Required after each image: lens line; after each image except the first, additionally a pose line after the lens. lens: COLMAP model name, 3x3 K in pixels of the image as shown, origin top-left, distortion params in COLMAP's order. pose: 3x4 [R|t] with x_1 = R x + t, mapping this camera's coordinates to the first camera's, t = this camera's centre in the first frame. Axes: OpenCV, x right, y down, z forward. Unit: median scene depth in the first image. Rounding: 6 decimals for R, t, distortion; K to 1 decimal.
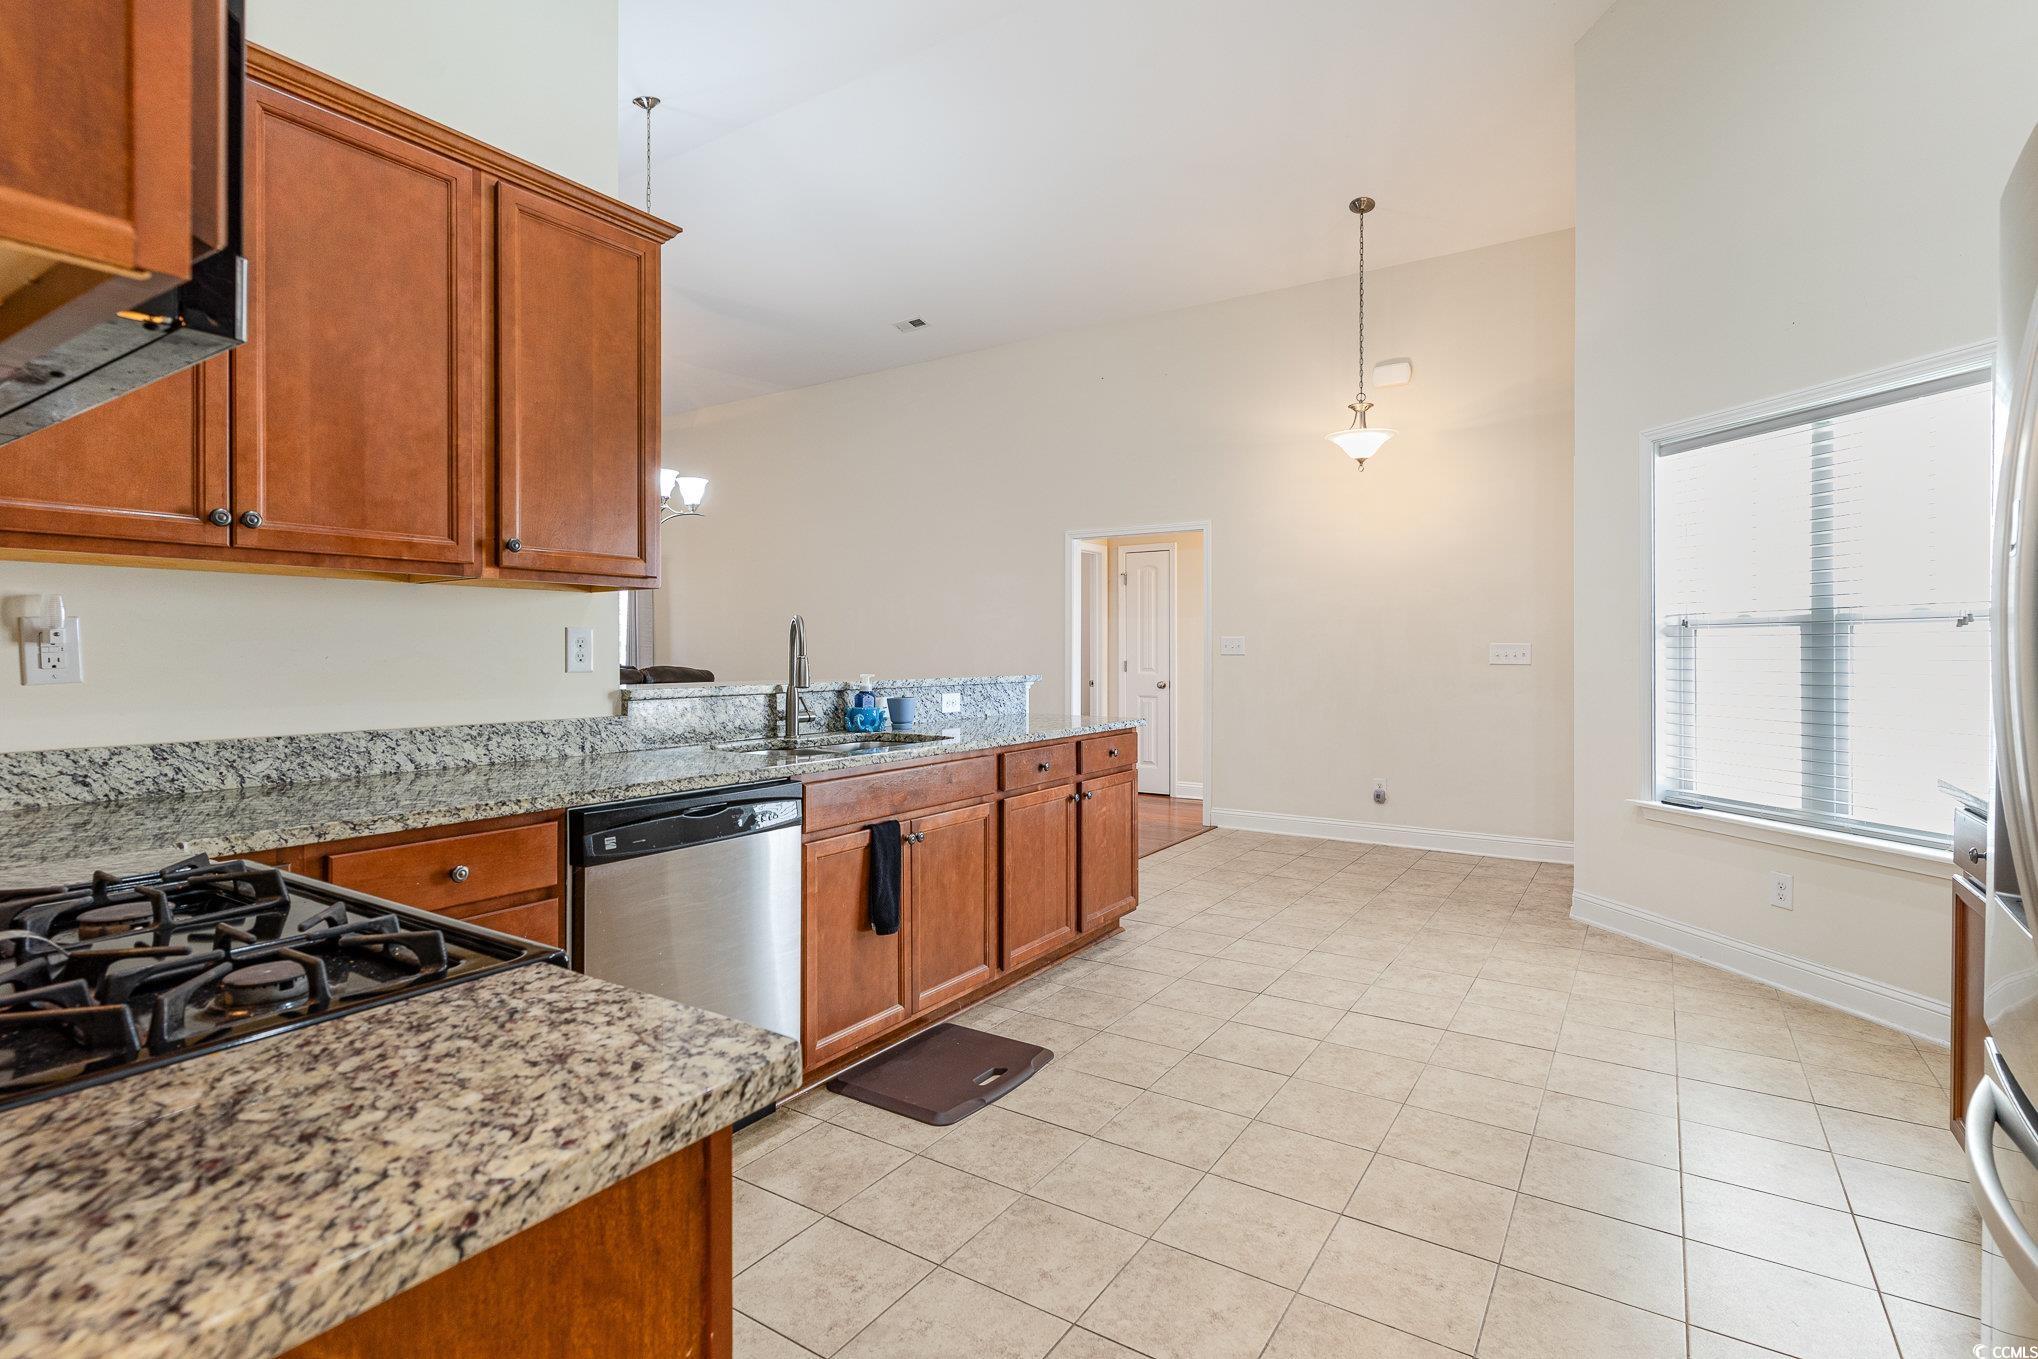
lens RADIAL K [[976.8, 0, 1021.9], [0, 976.8, 655.6], [0, 0, 1]] dist [0.002033, 0.000624]
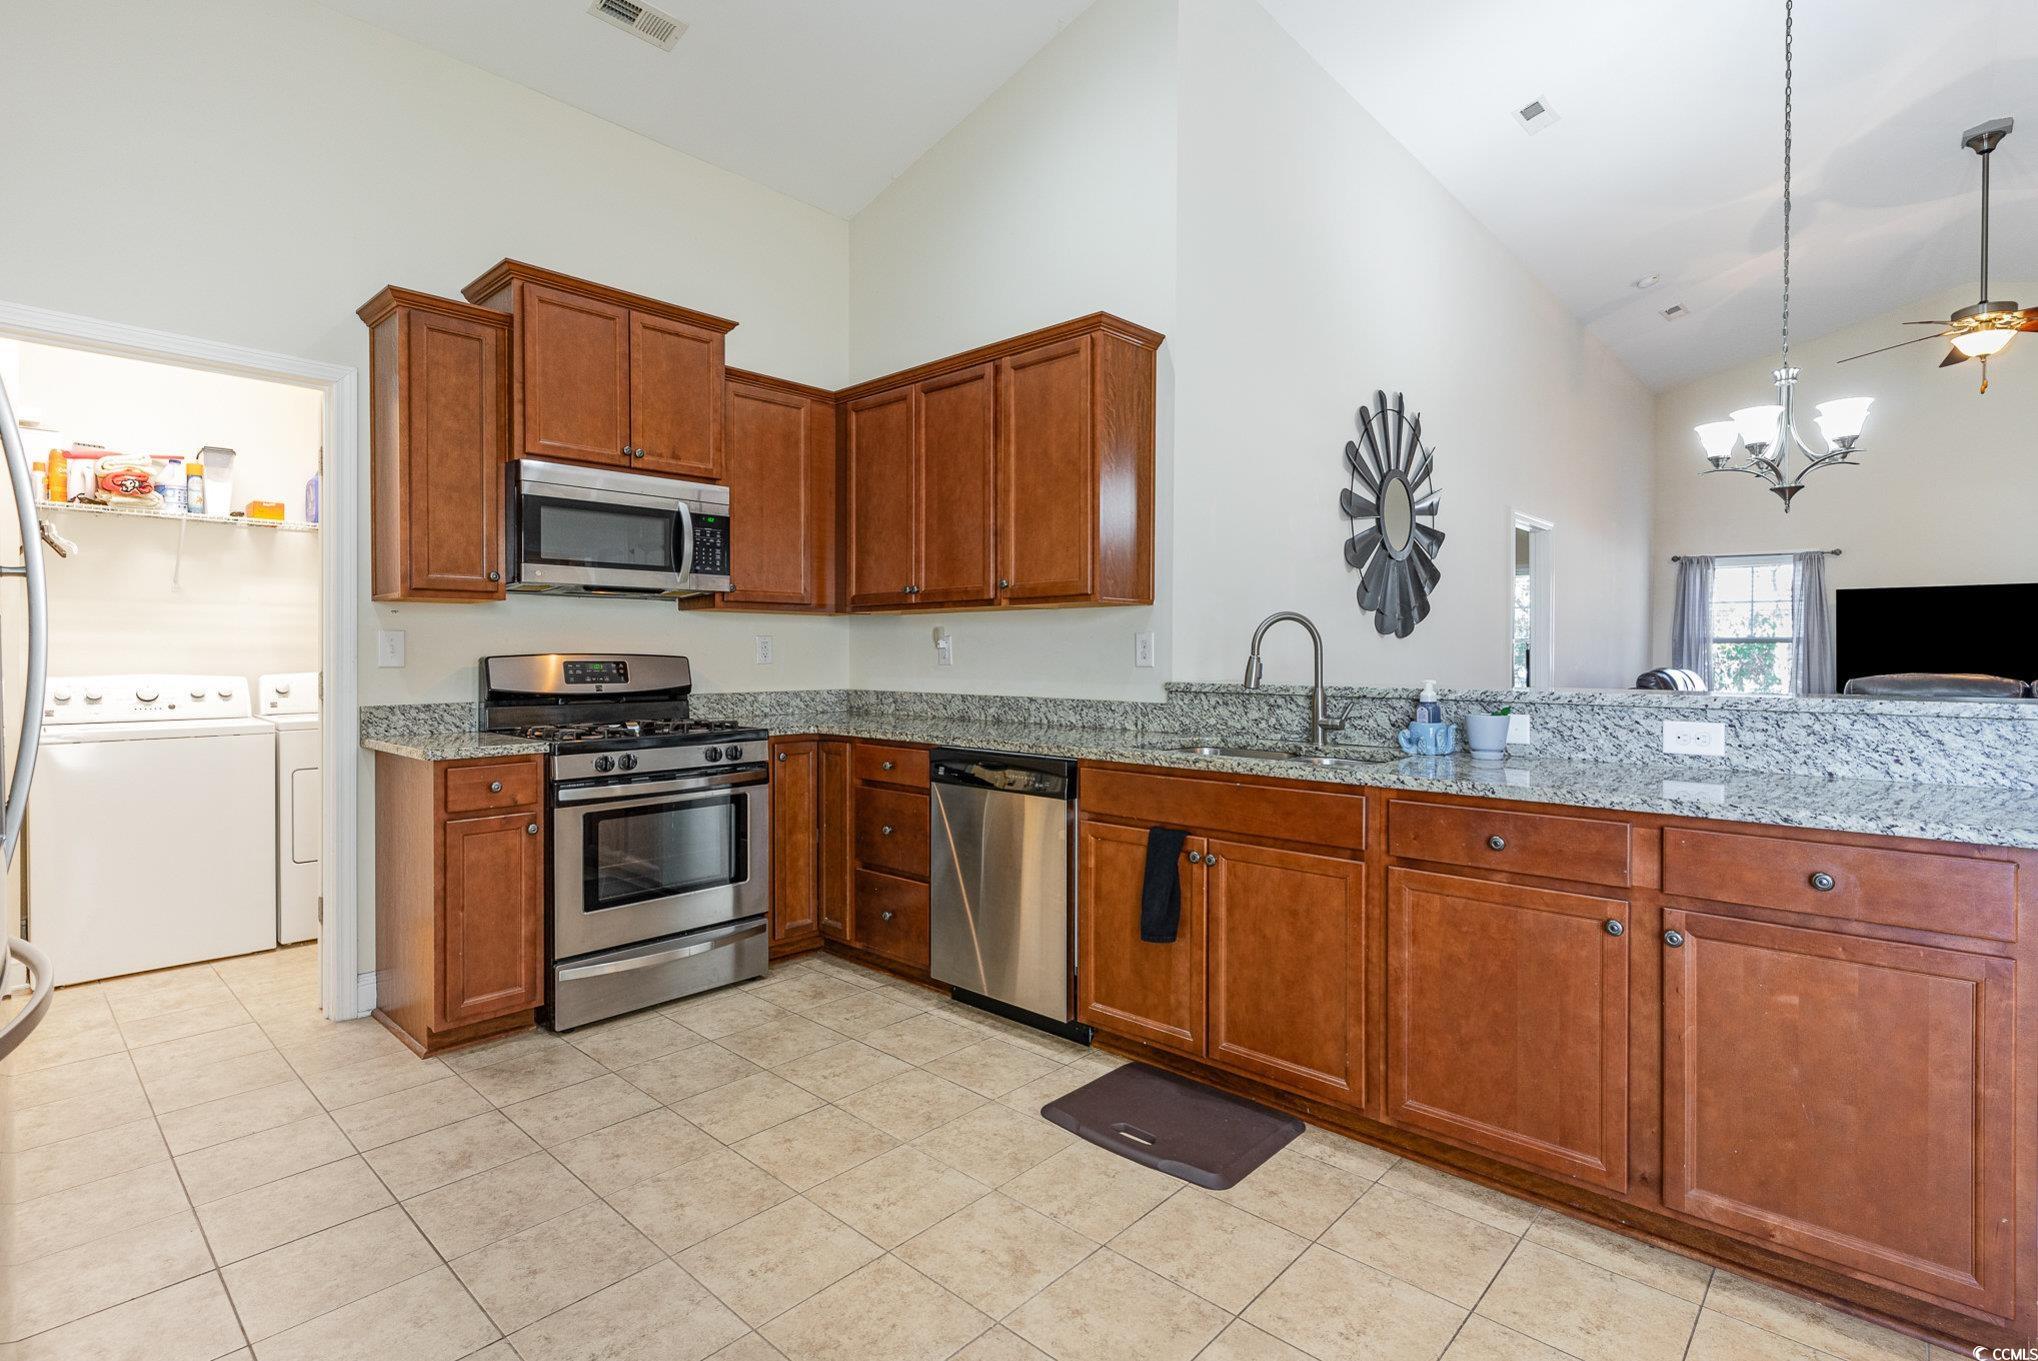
lens RADIAL K [[976.8, 0, 1021.9], [0, 976.8, 656.6], [0, 0, 1]] dist [0.002033, 0.000624]
pose [[-0.163526, 0.006642, -0.986517, 0.948546], [-0.003010, 0.999969, 0.007231, -0.006096], [0.986534, 0.004152, -0.163501, 1.164205]]
